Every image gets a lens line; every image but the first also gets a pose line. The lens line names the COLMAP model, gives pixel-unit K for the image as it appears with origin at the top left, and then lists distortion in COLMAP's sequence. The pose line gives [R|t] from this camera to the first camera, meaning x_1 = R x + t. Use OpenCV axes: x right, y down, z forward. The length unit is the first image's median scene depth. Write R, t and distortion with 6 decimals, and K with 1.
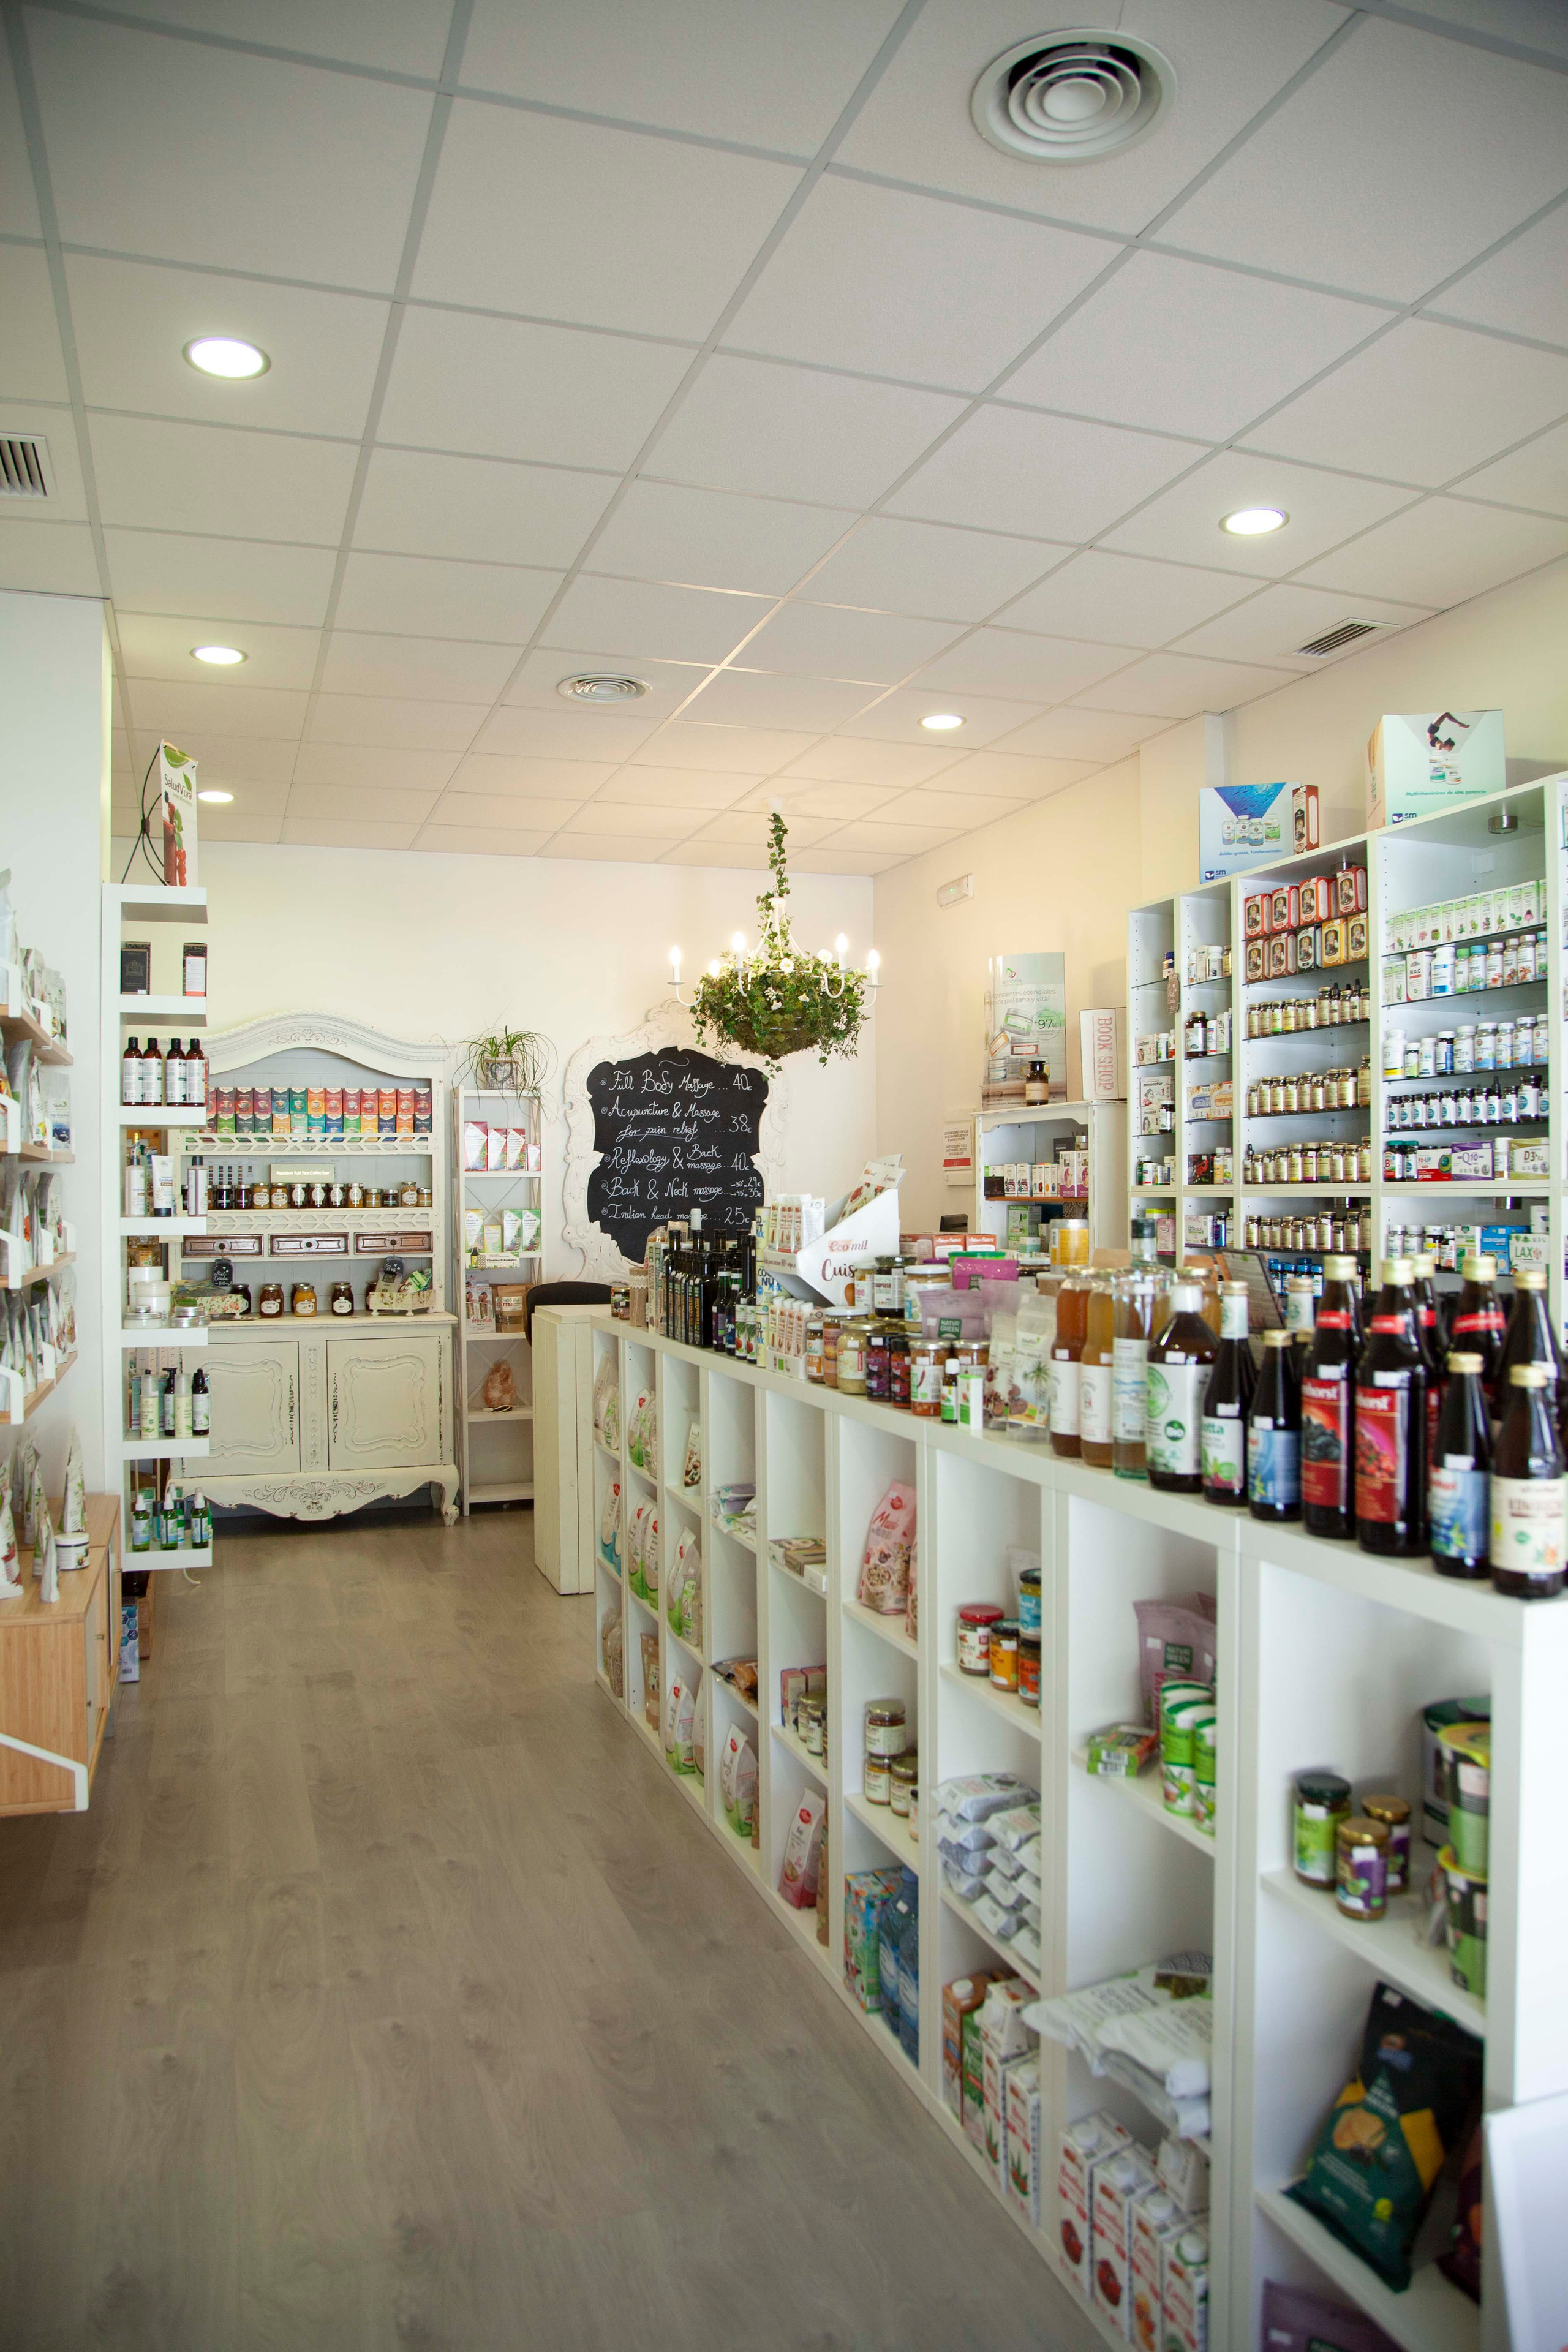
lens RADIAL K [[1616.0, 0, 778.2], [0, 1616.0, 1184.7], [0, 0, 1]] dist [-0.121428, 0.077573]
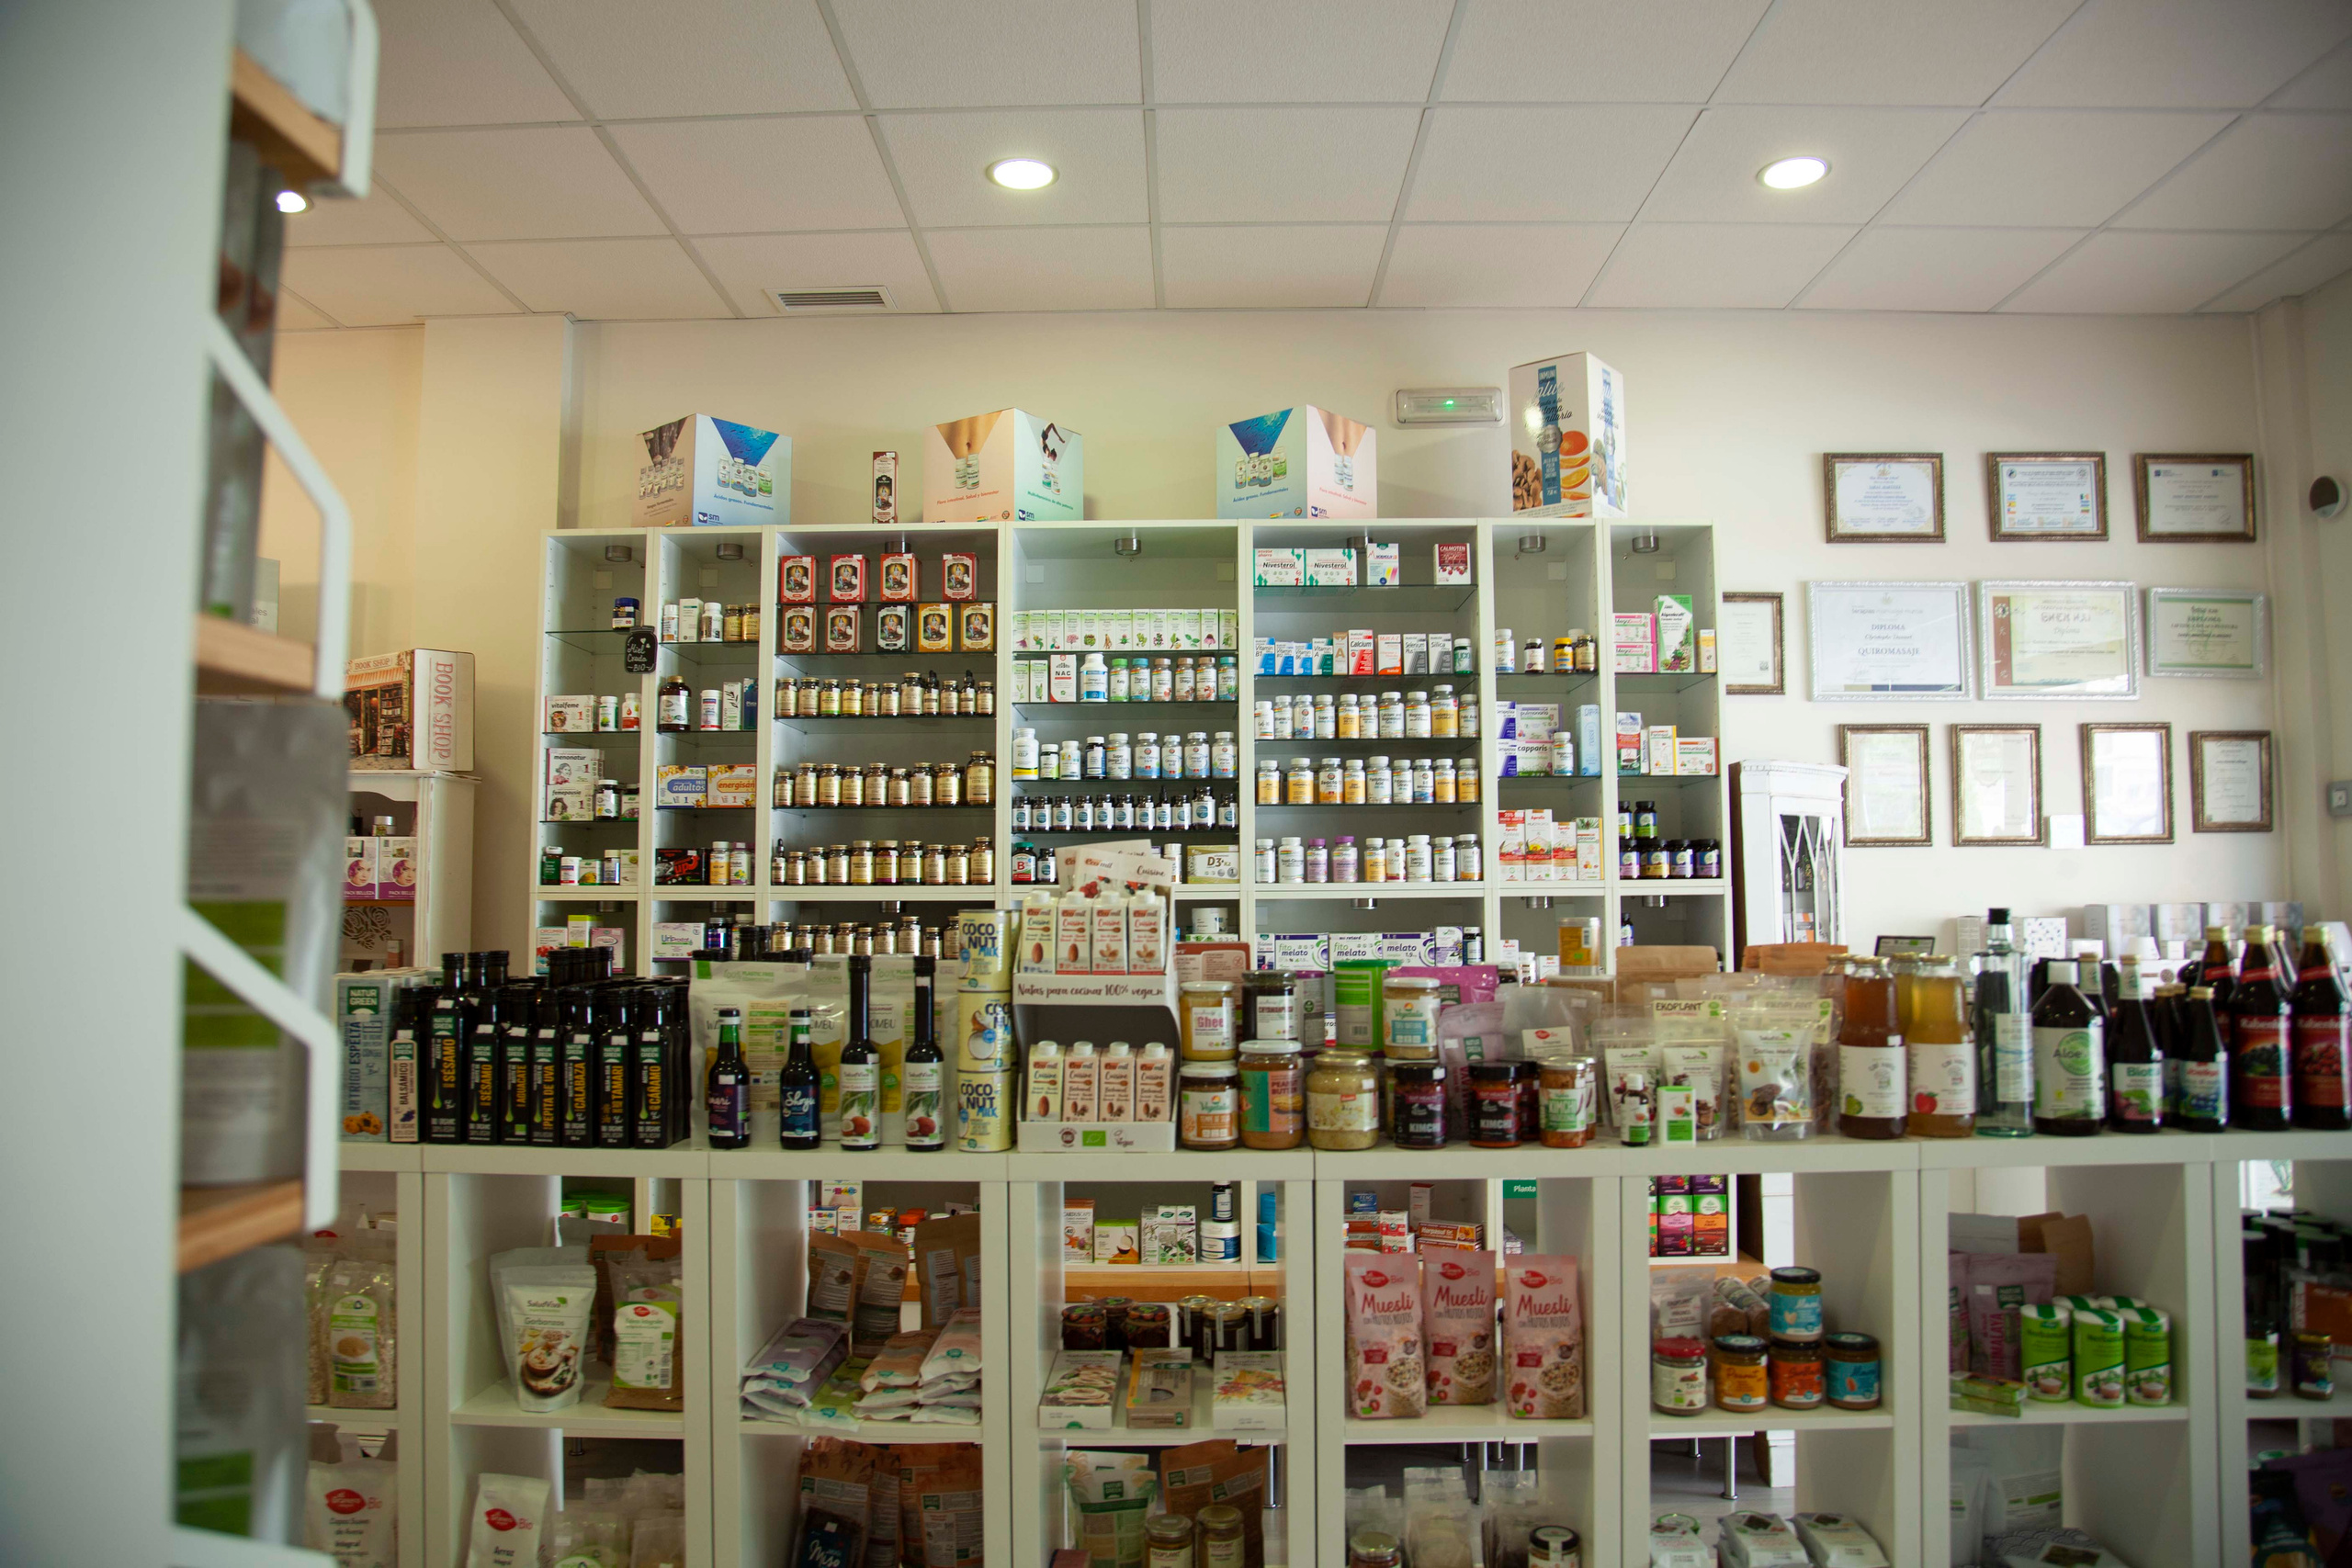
lens RADIAL K [[1615.9, 0, 1176.0], [0, 1615.9, 784.0], [0, 0, 1]] dist [-0.121428, 0.077573]
pose [[0.341340, 0.071133, 0.937244, -0.363533], [-0.003102, 0.997212, -0.074555, 0.006953], [-0.939935, 0.022542, 0.340609, 0.414978]]
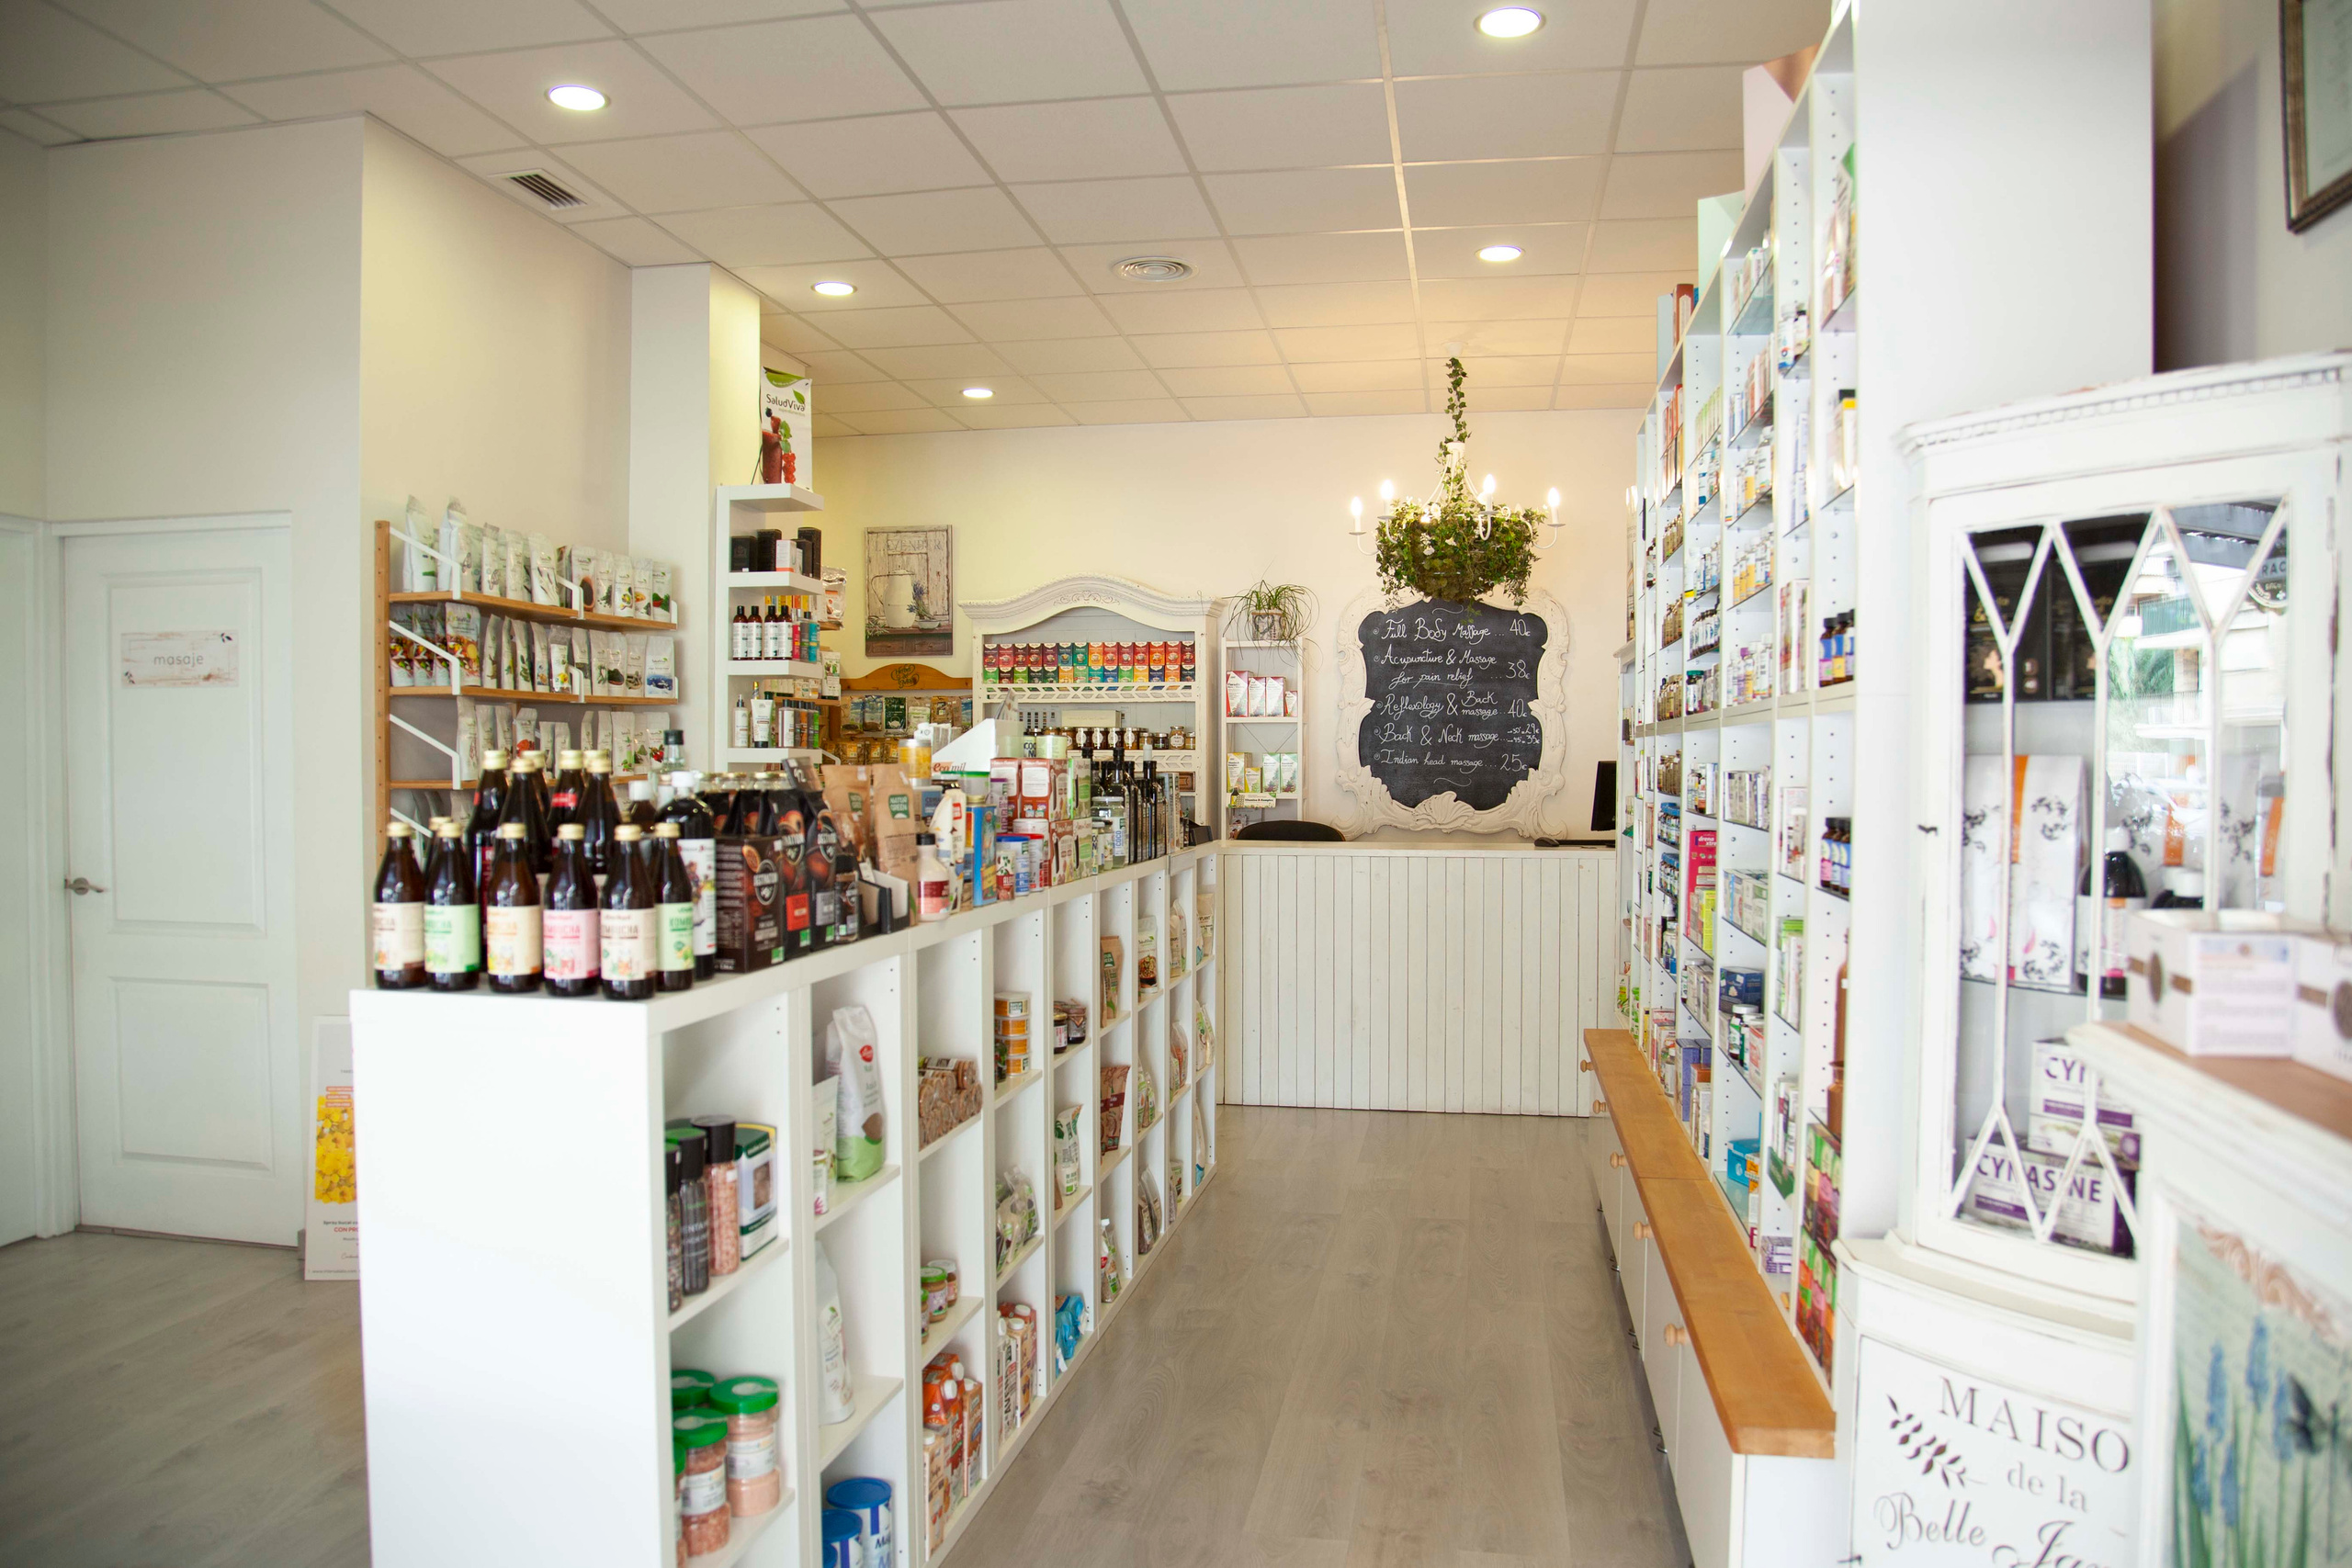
lens RADIAL K [[1649.3, 0, 1176.0], [0, 1649.3, 784.0], [0, 0, 1]] dist [-0.133779, 0.075907]
pose [[0.864987, 0.017814, -0.501478, 0.429610], [-0.005534, 0.999648, 0.025965, 0.010612], [0.501764, -0.019684, 0.864781, 0.034125]]
